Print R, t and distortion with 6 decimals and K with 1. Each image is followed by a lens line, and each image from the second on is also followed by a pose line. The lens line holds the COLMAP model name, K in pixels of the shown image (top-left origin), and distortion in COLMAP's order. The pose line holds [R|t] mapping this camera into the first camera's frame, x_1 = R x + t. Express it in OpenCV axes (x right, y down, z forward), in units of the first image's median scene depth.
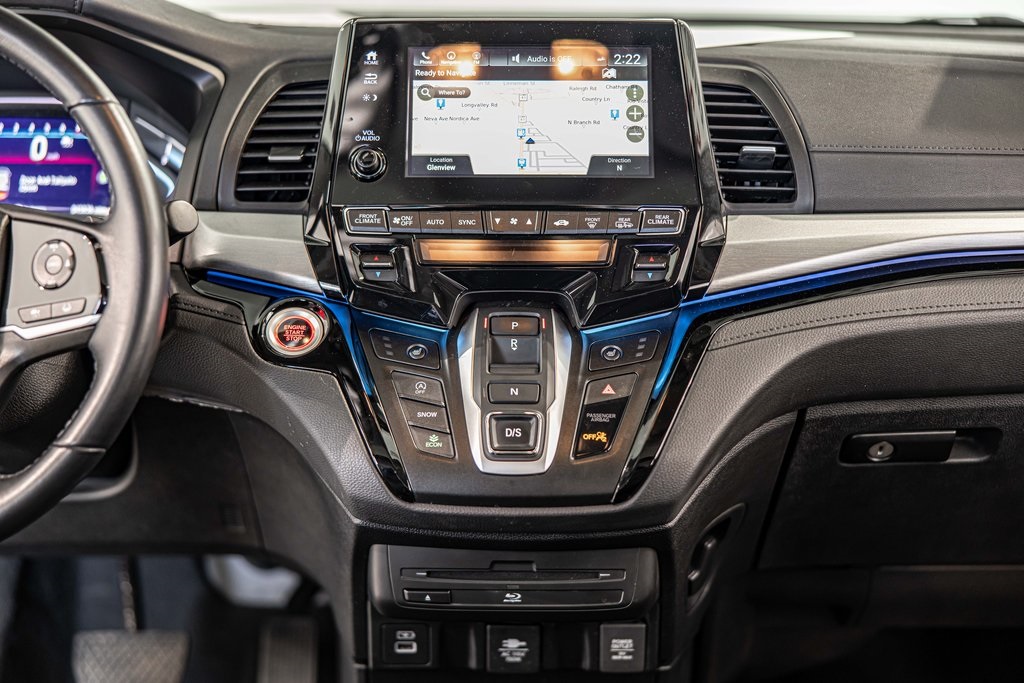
lens RADIAL K [[1755.1, 0, 512.0], [0, 1755.1, 341.5], [0, 0, 1]] dist [-0.010656, -0.023748]
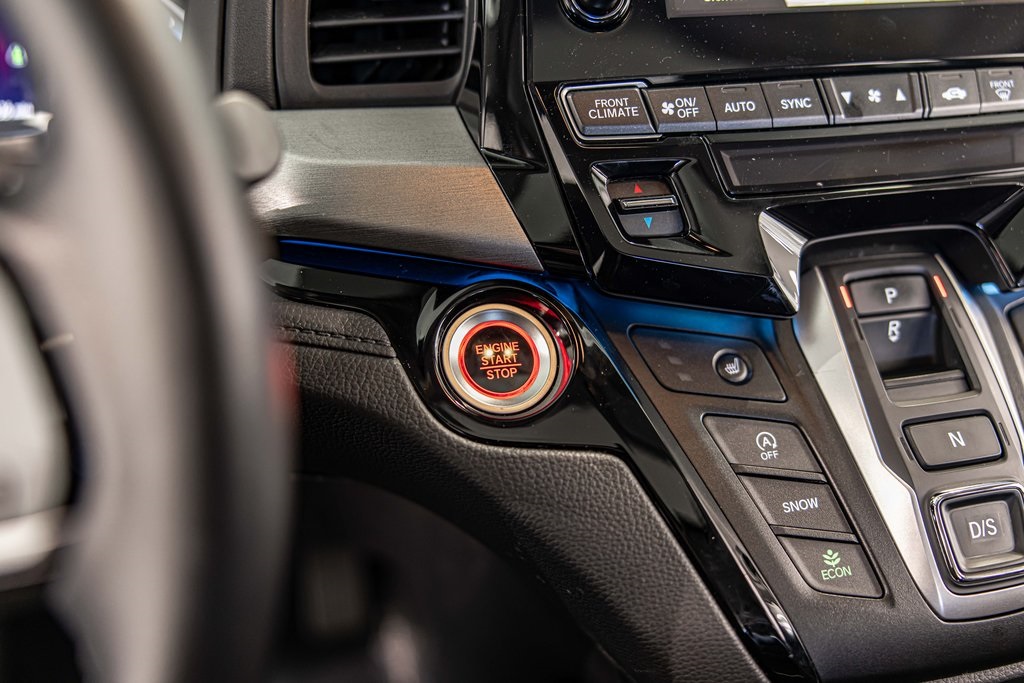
lens RADIAL K [[903.8, 0, 512.0], [0, 903.8, 341.5], [0, 0, 1]] dist [0.002869, 0.000209]
pose [[0.969340, -0.117265, 0.215938, -0.171305], [0.068382, 0.972802, 0.221312, -0.064076], [-0.236017, -0.199761, 0.950995, 0.749958]]
